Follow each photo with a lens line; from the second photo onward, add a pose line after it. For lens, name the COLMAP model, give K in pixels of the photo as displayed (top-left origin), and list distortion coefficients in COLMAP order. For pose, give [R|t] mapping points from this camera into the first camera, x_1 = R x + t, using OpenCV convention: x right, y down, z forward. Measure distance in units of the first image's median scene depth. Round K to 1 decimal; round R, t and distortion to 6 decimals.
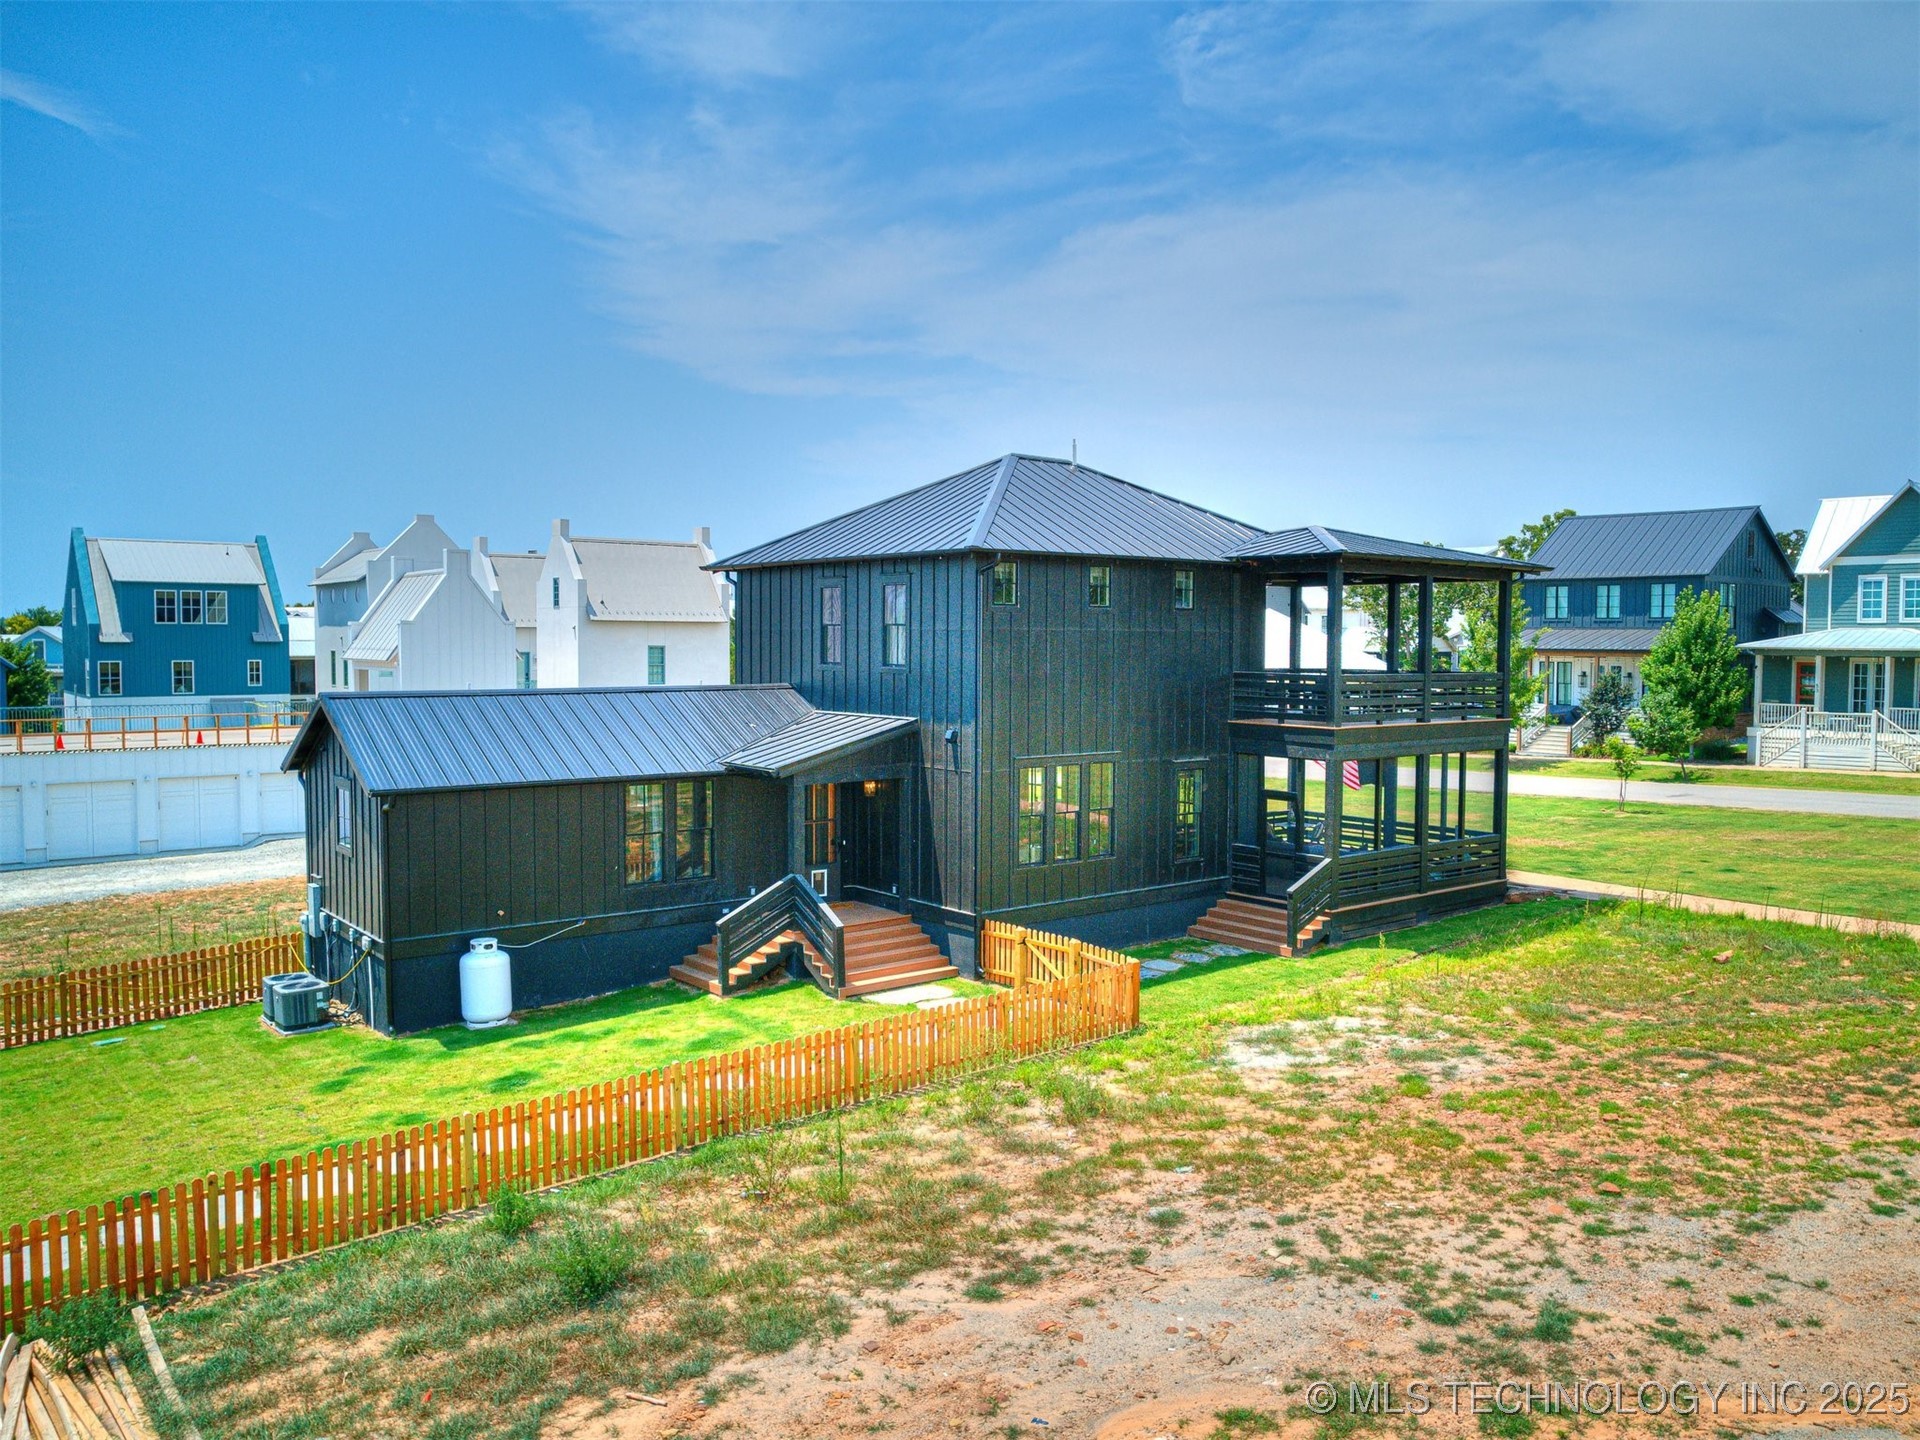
lens RADIAL K [[1484.3, 0, 1038.4], [0, 1484.3, 705.0], [0, 0, 1]] dist [-0.061561, 0.030051]
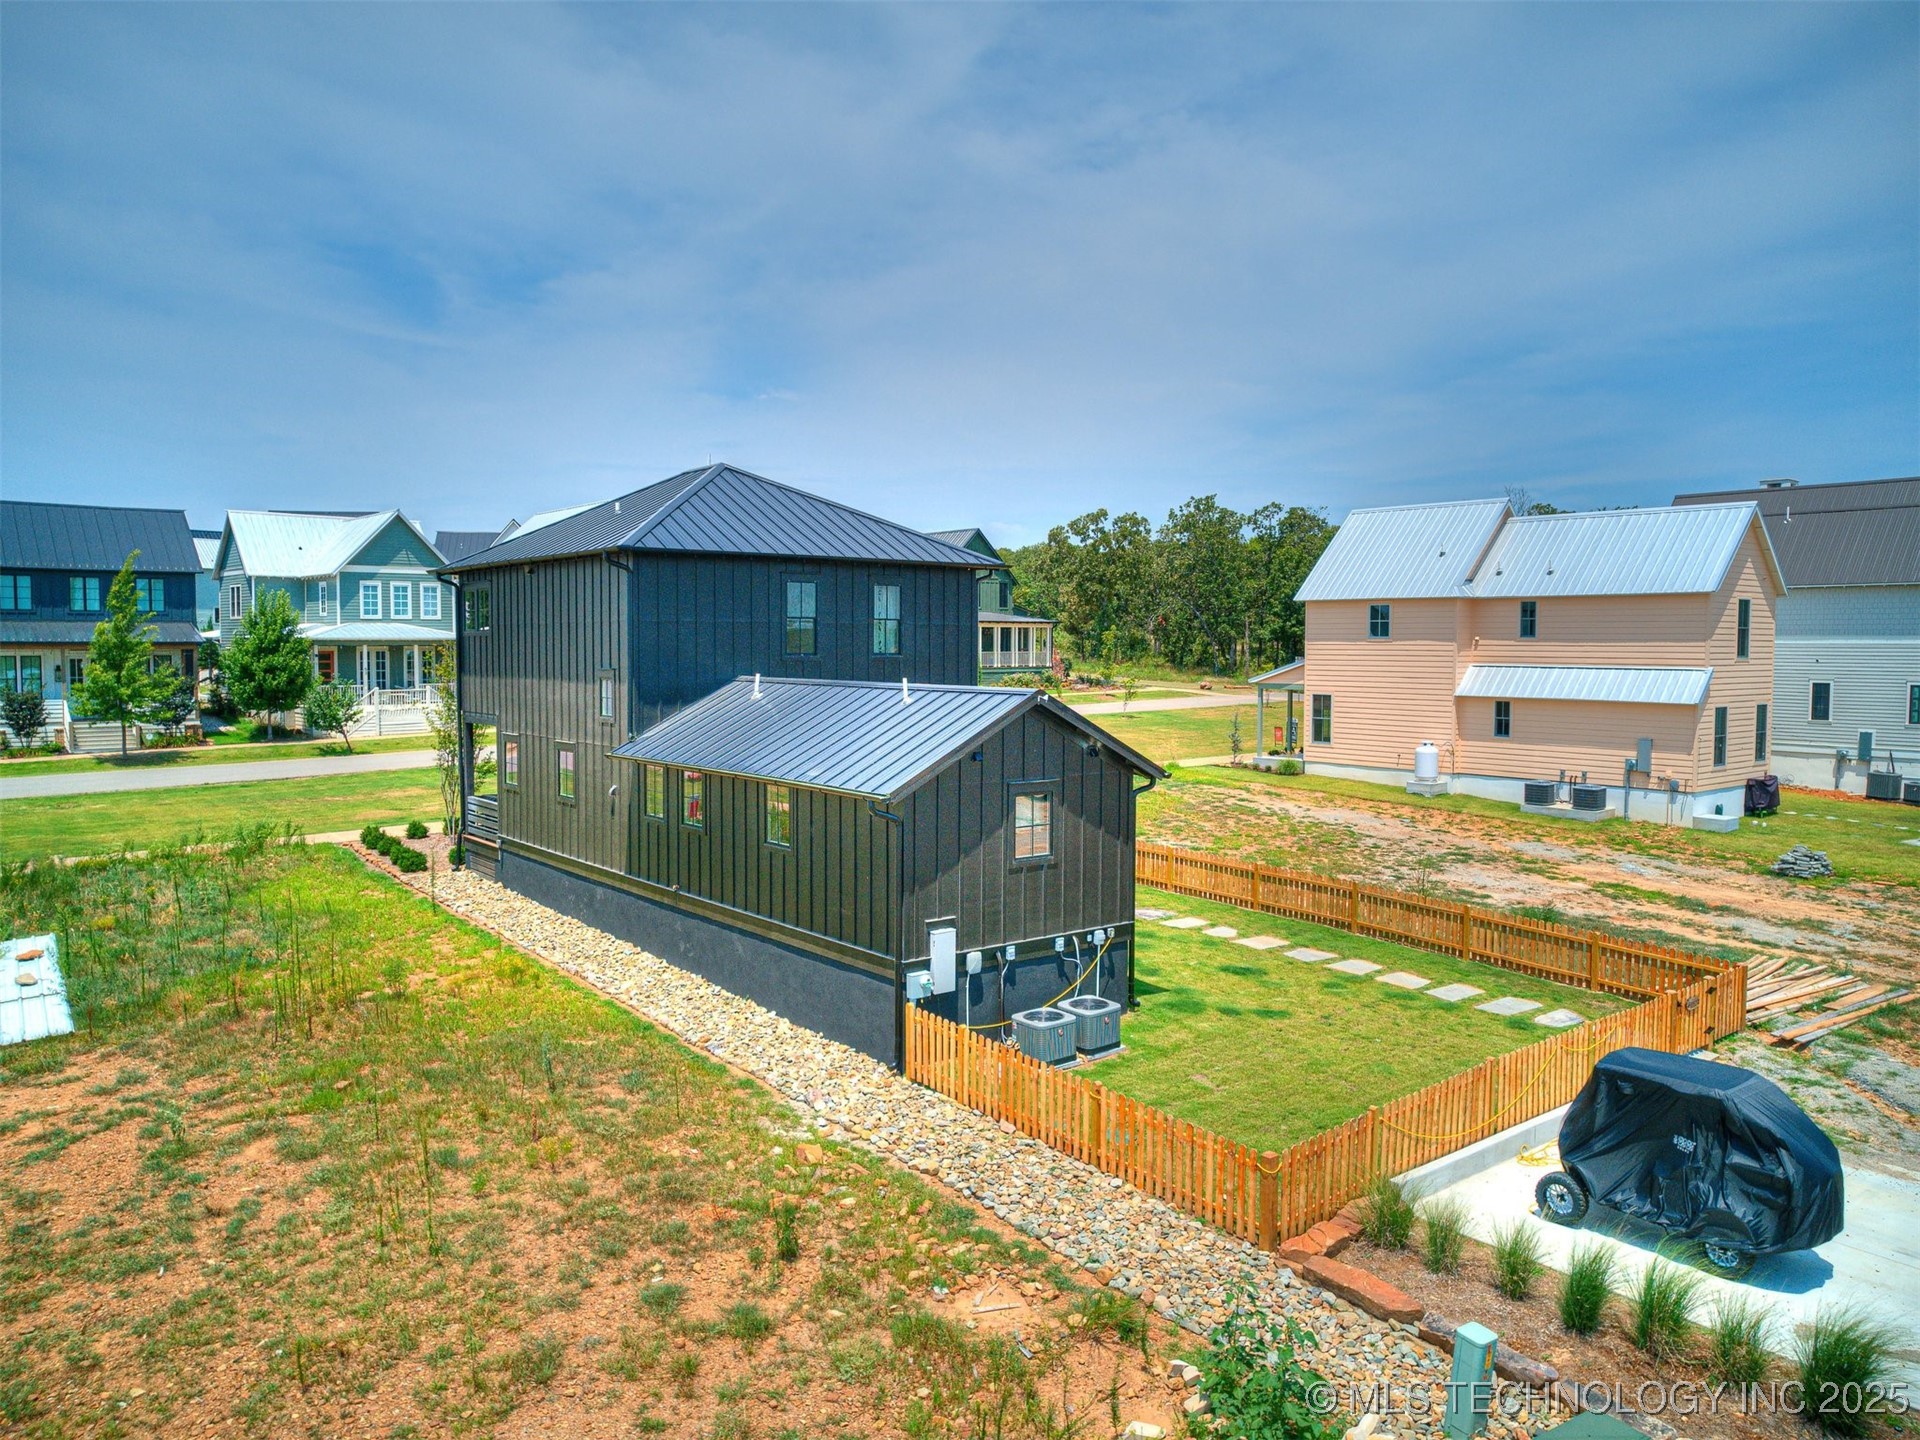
lens RADIAL K [[1377.3, 0, 957.9], [0, 1377.3, 722.4], [0, 0, 1]] dist [-0.066869, 0.052910]
pose [[0.029857, -0.063971, 0.997505, -1.279641], [0.041692, 0.997161, 0.062701, -0.041969], [-0.998684, 0.039716, 0.032439, 0.981092]]
